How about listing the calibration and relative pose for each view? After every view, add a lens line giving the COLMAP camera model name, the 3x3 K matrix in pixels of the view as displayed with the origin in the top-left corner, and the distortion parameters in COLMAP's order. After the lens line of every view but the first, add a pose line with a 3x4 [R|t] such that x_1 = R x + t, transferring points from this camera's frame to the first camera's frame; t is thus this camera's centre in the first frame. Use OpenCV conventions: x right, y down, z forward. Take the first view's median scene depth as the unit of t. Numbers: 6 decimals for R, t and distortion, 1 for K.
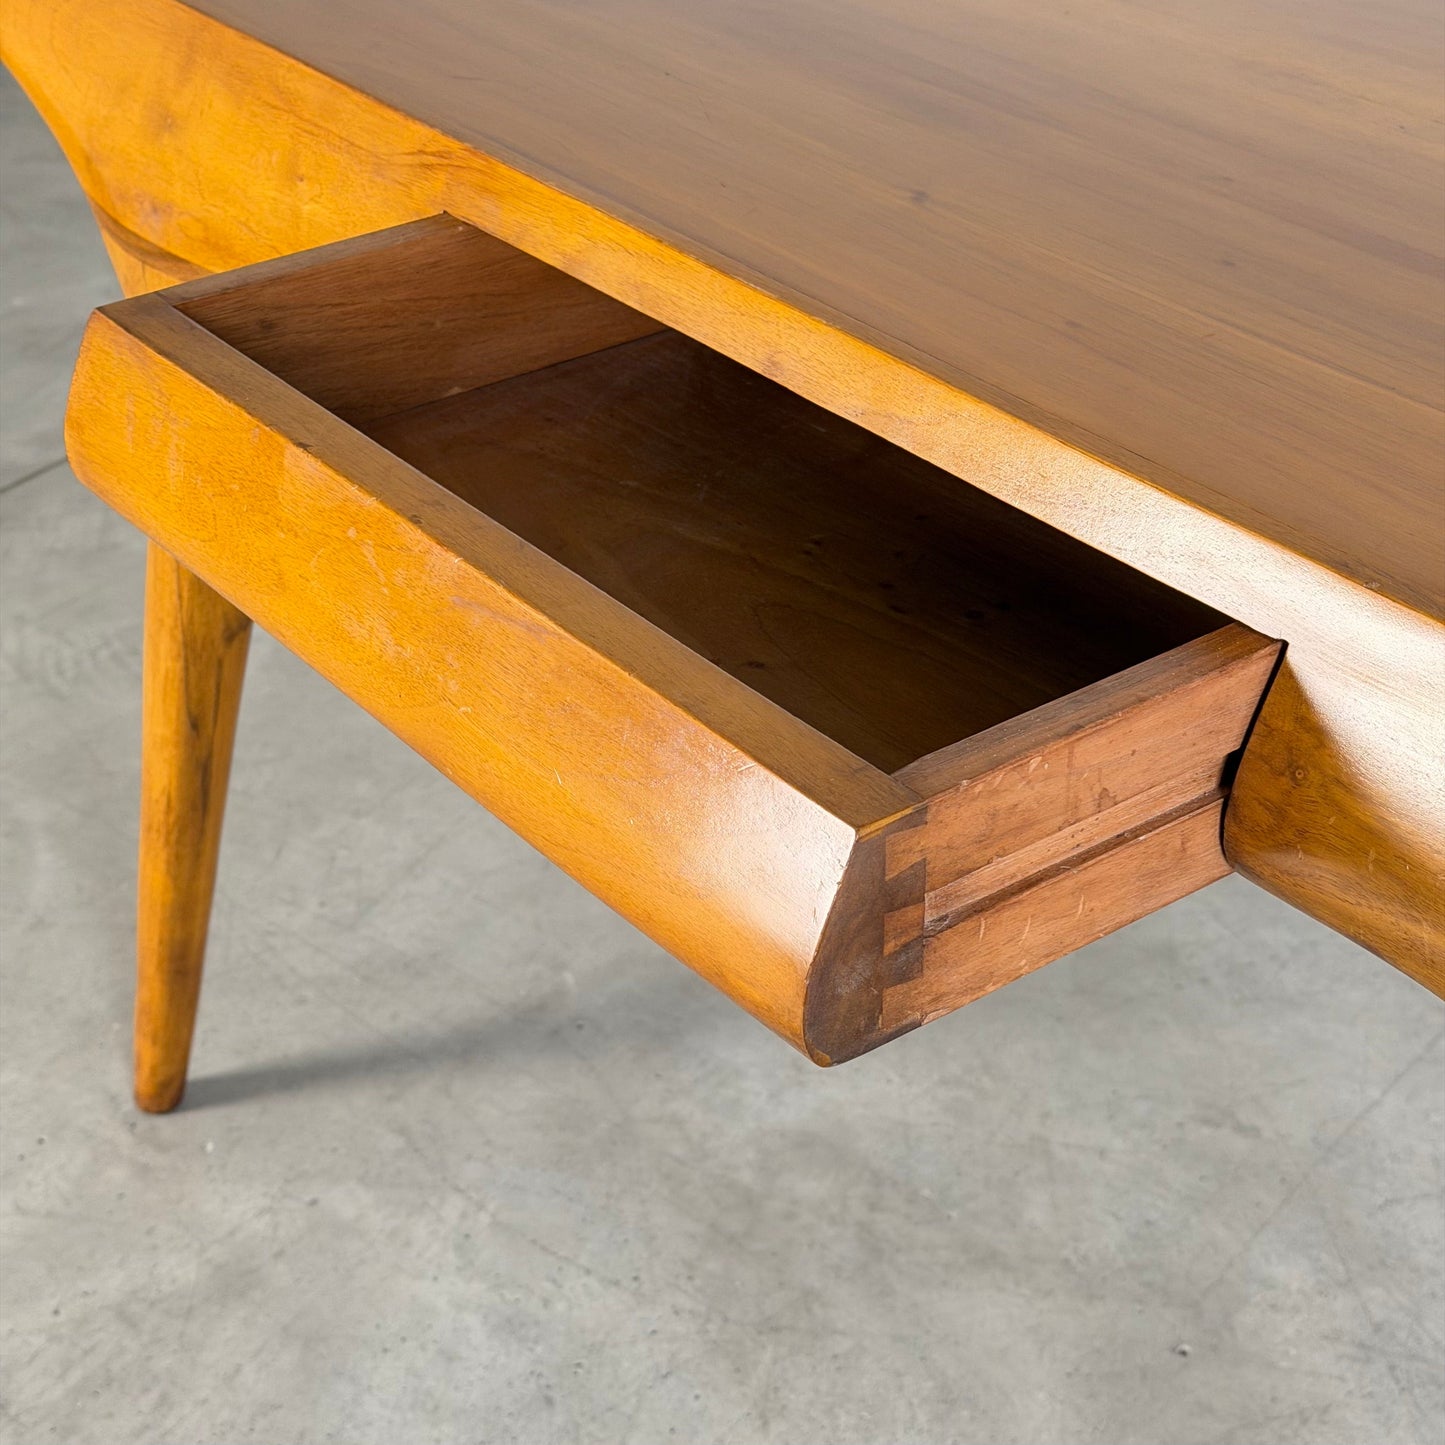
lens RADIAL K [[2741.1, 0, 728.1], [0, 2741.1, 706.7], [0, 0, 1]] dist [0.175052, -0.302766]
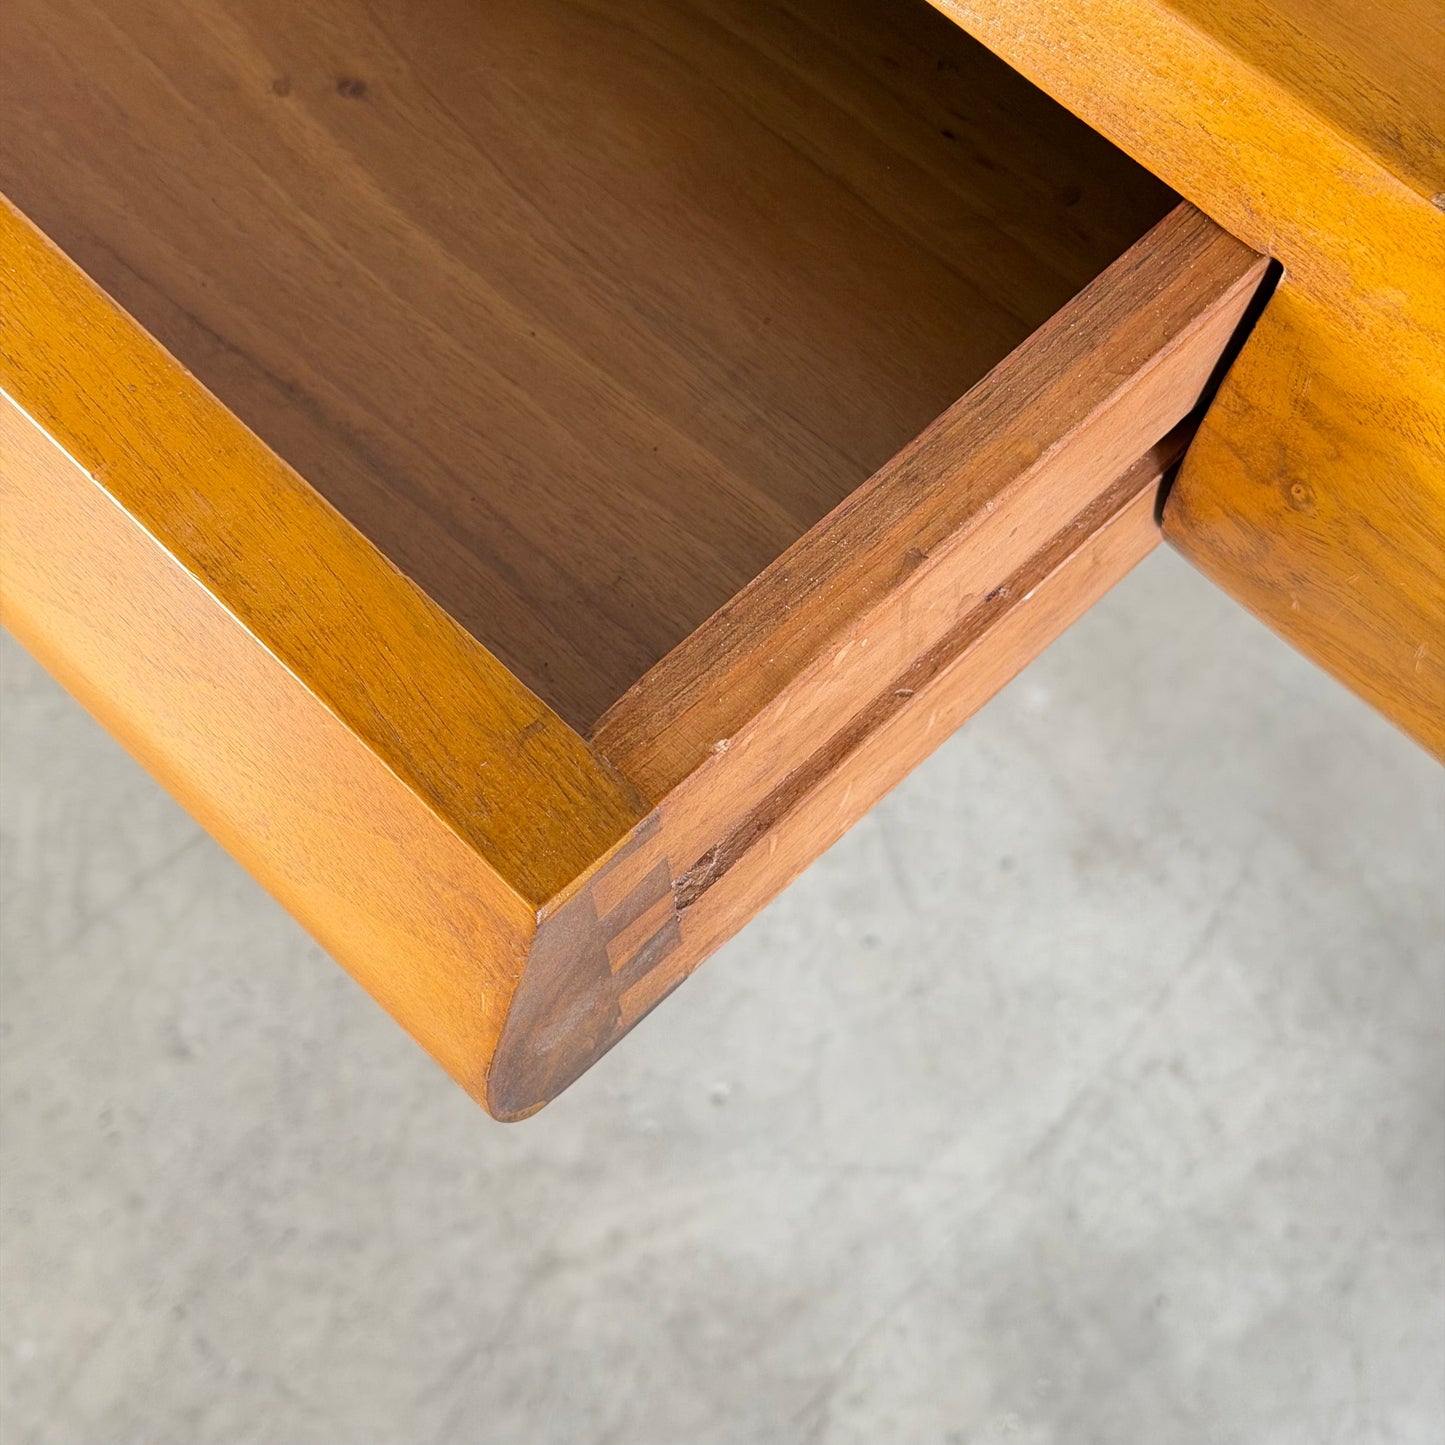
lens RADIAL K [[2741.1, 0, 728.1], [0, 2741.1, 706.7], [0, 0, 1]] dist [0.175052, -0.302766]
pose [[0.992008, -0.124260, 0.021920, 0.071392], [0.090950, 0.824583, 0.558383, -0.269717], [-0.087459, -0.551926, 0.829294, 0.510009]]
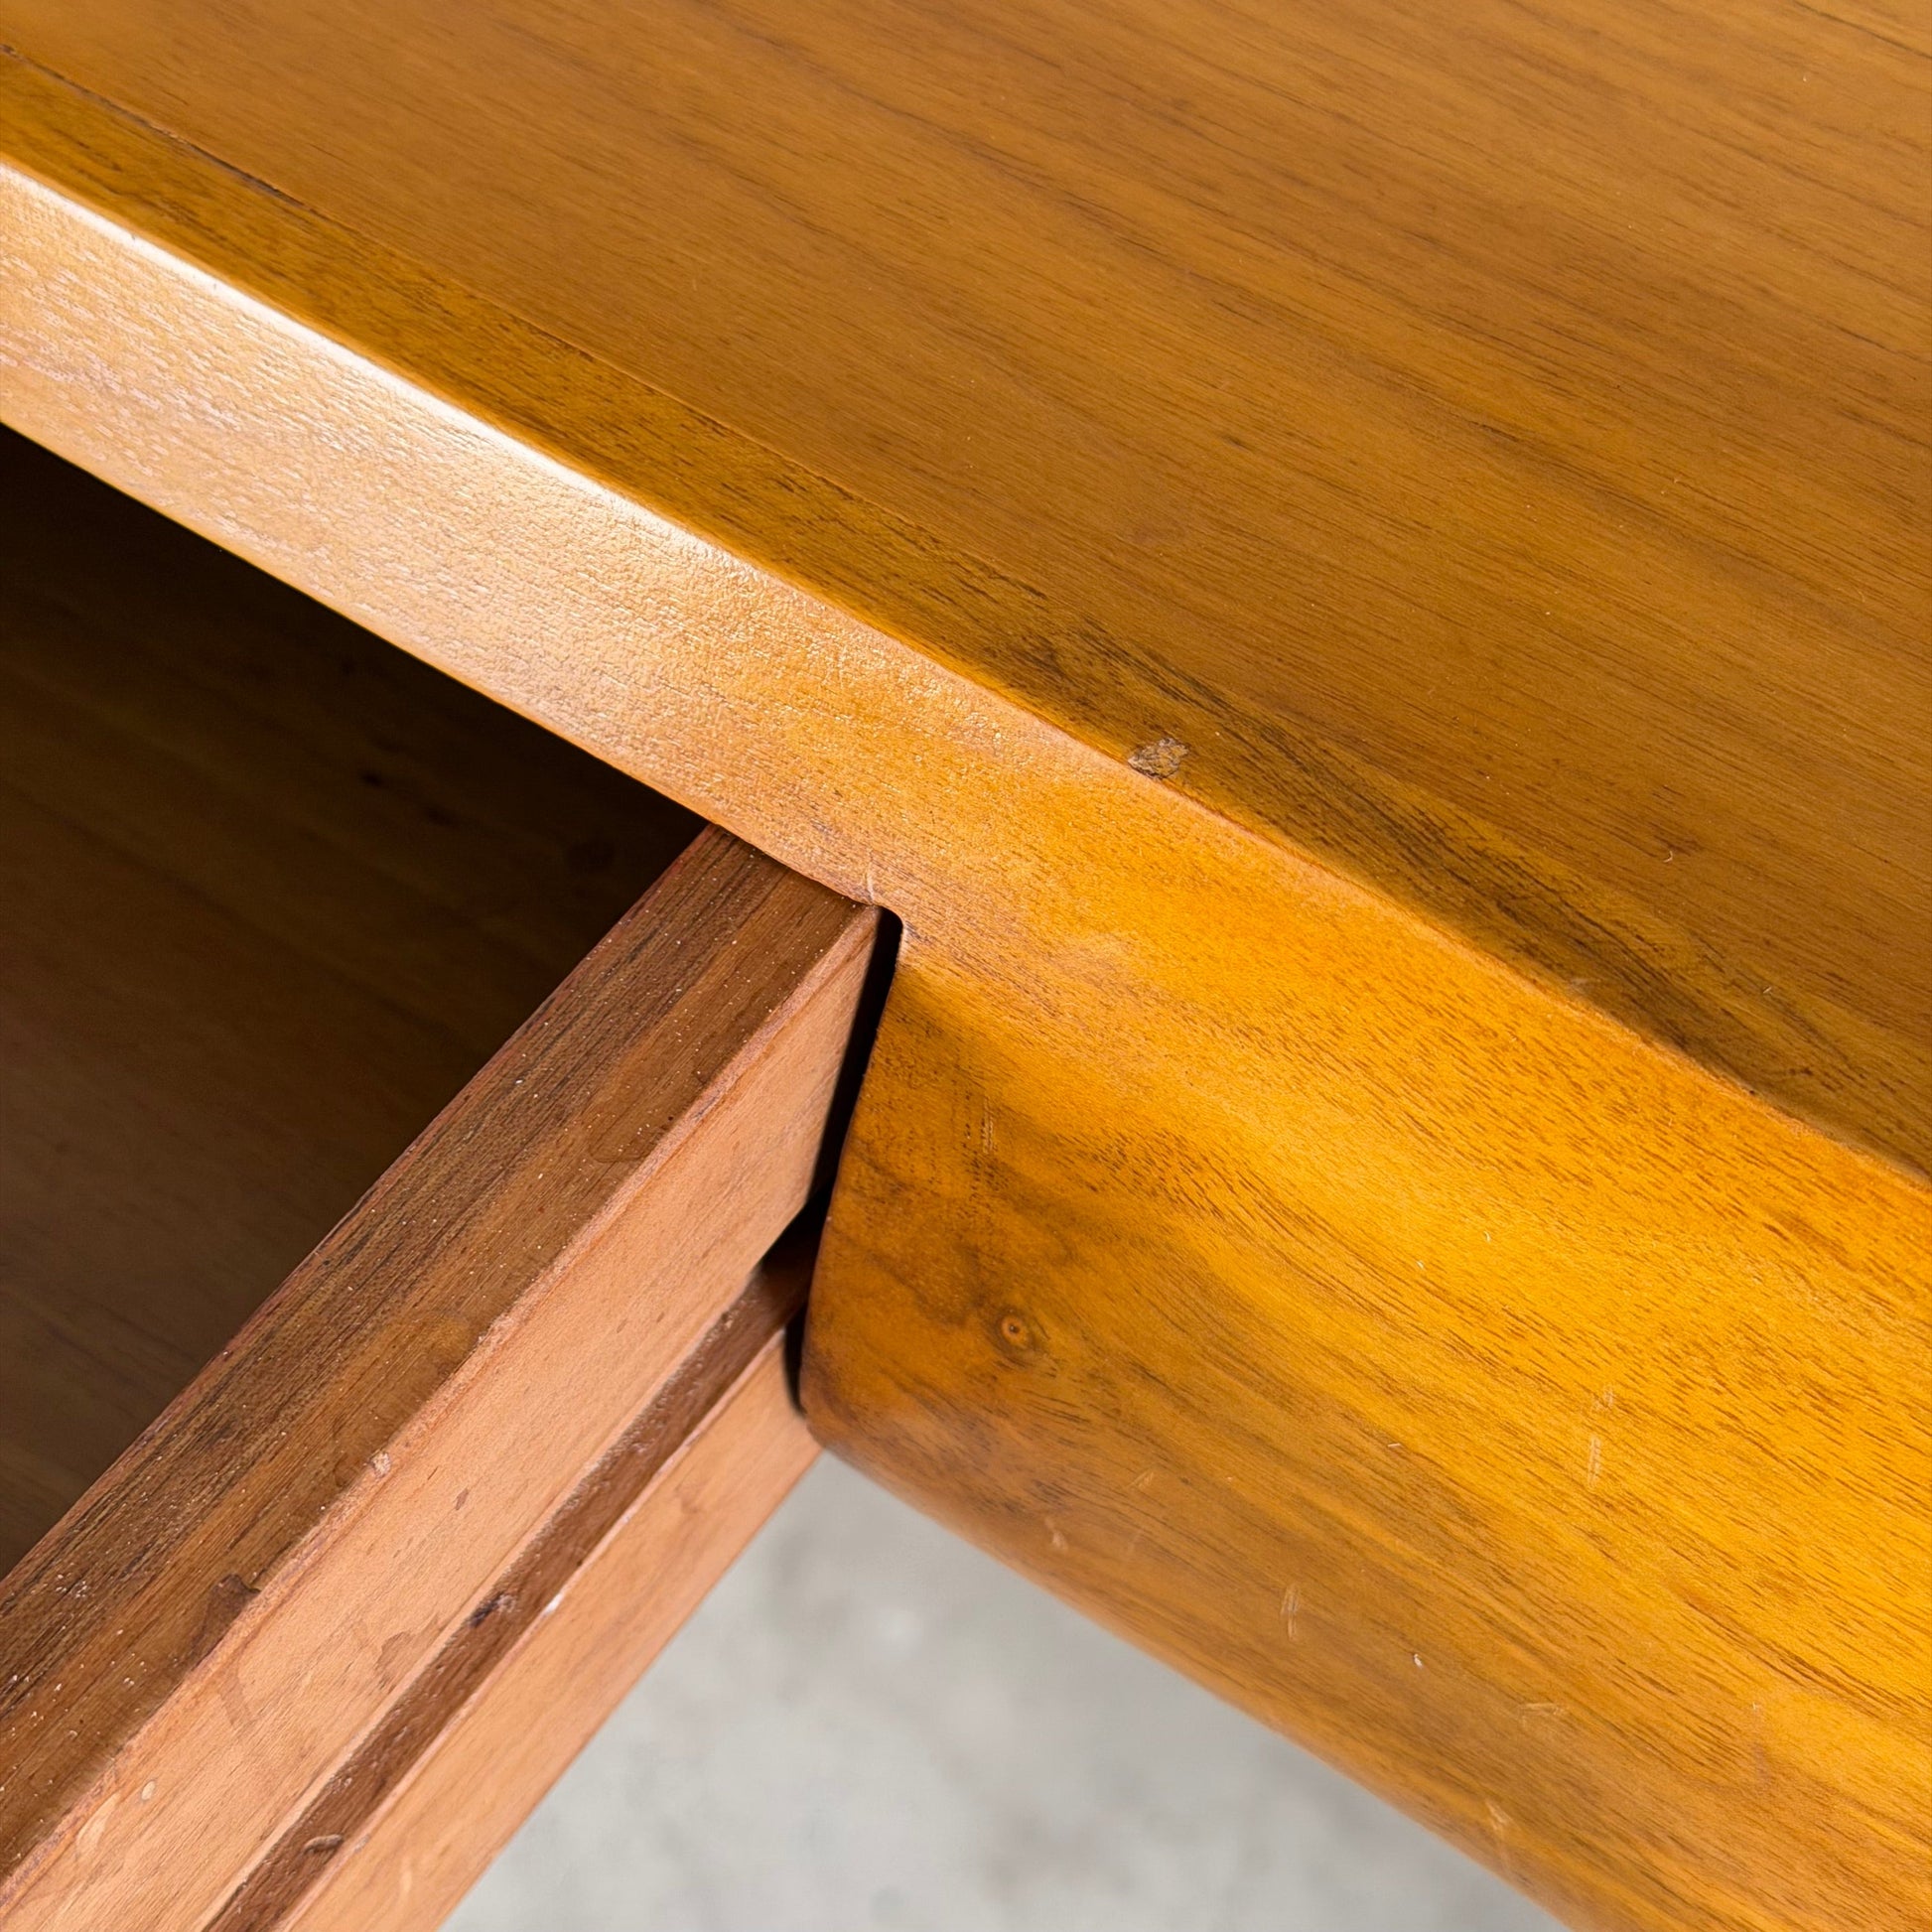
lens RADIAL K [[3665.0, 0, 973.5], [0, 3665.0, 944.9], [0, 0, 1]] dist [0.175052, -0.302766]
pose [[0.953838, -0.253502, 0.161026, 0.148640], [0.166165, 0.892108, 0.420157, -0.182782], [-0.250163, -0.374005, 0.893050, 0.657964]]
